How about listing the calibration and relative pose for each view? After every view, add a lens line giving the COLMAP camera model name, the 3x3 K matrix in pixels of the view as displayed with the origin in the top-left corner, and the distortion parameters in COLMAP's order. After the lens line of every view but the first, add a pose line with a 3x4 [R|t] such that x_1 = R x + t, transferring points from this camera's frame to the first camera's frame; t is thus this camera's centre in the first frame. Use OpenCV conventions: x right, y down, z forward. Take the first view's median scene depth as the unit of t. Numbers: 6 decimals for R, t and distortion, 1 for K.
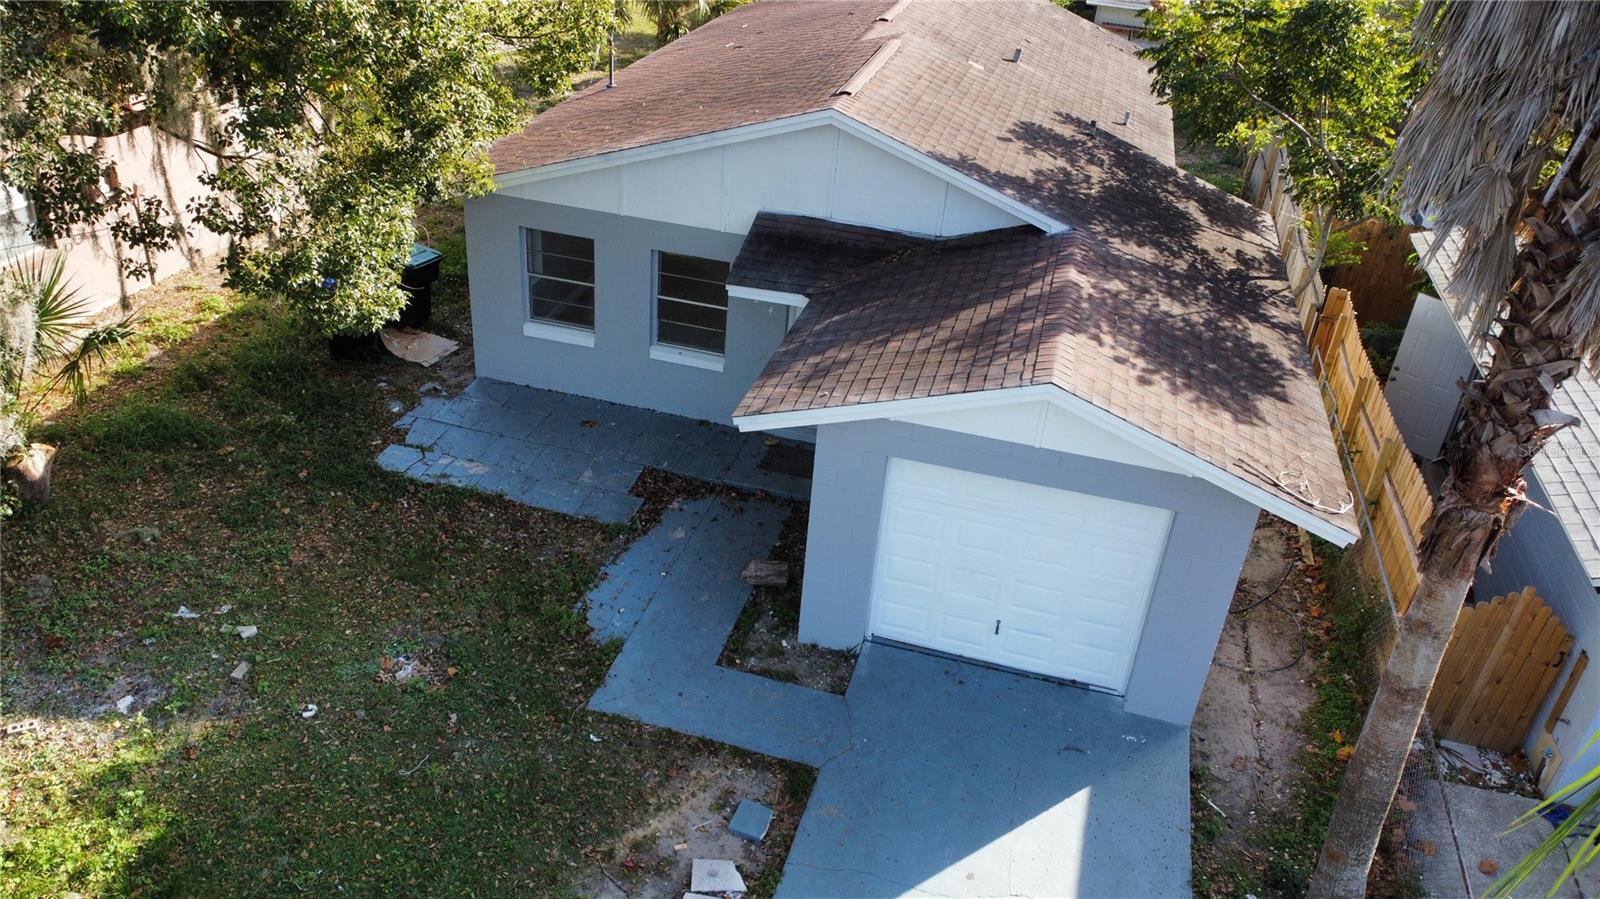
lens RADIAL K [[1190.0, 0, 800.0], [0, 1190.0, 449.5], [0, 0, 1]] dist [-0.008472, -0.007395]
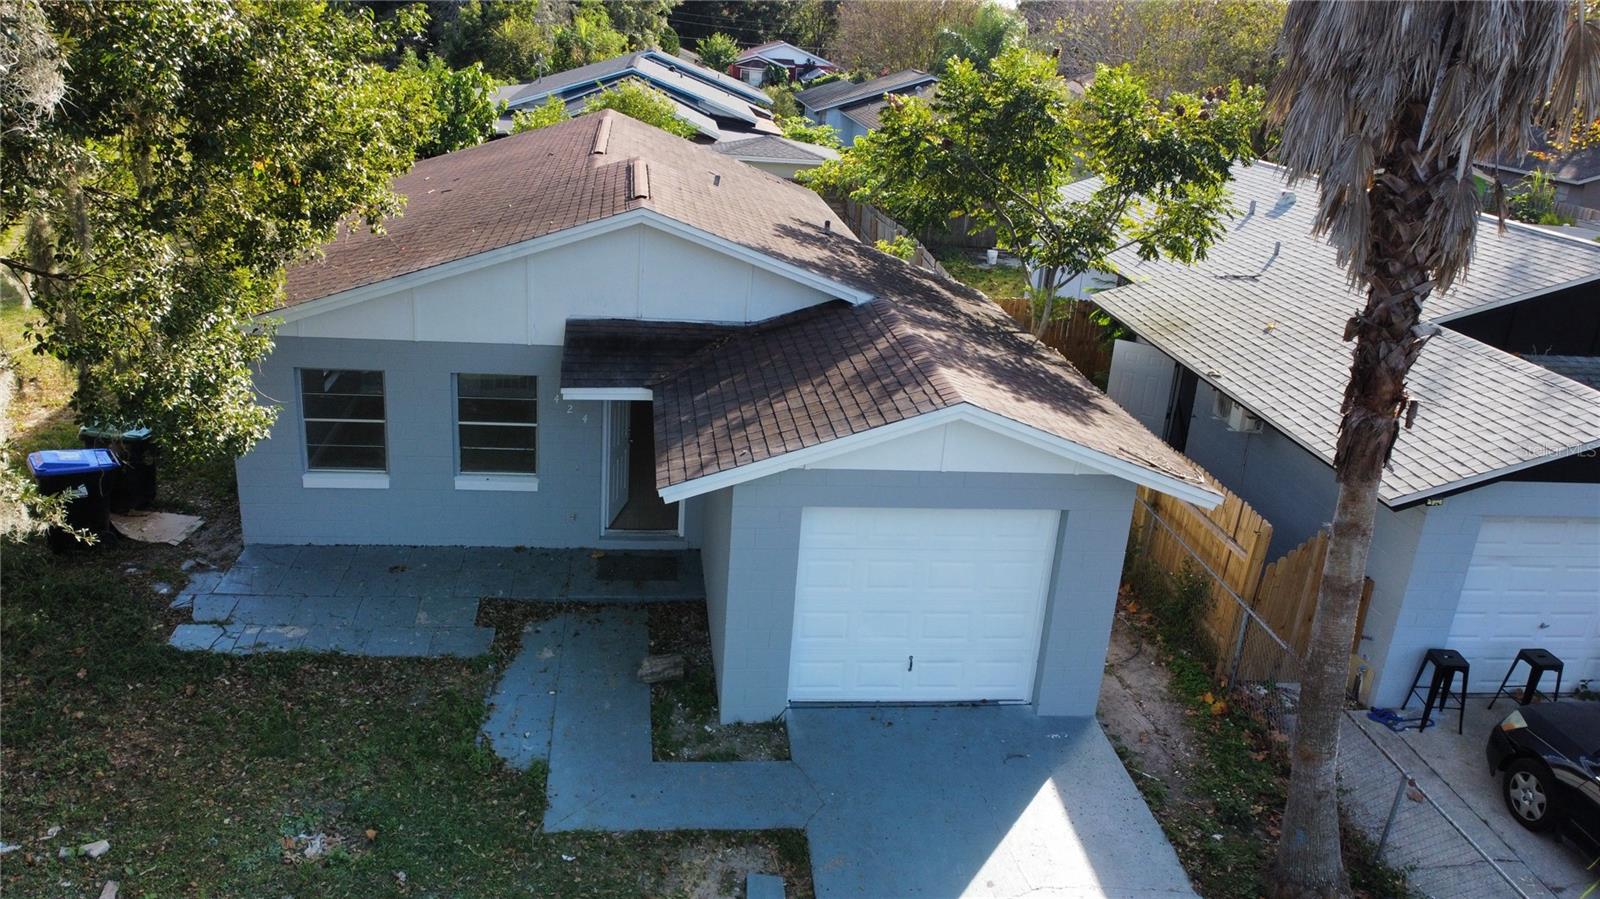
lens RADIAL K [[1190.4, 0, 800.0], [0, 1190.4, 449.5], [0, 0, 1]] dist [-0.003630, -0.005778]
pose [[0.927955, -0.137715, 0.346316, -0.238313], [0.187829, 0.975397, -0.115417, 0.064436], [-0.321901, 0.172150, 0.930991, 0.031996]]
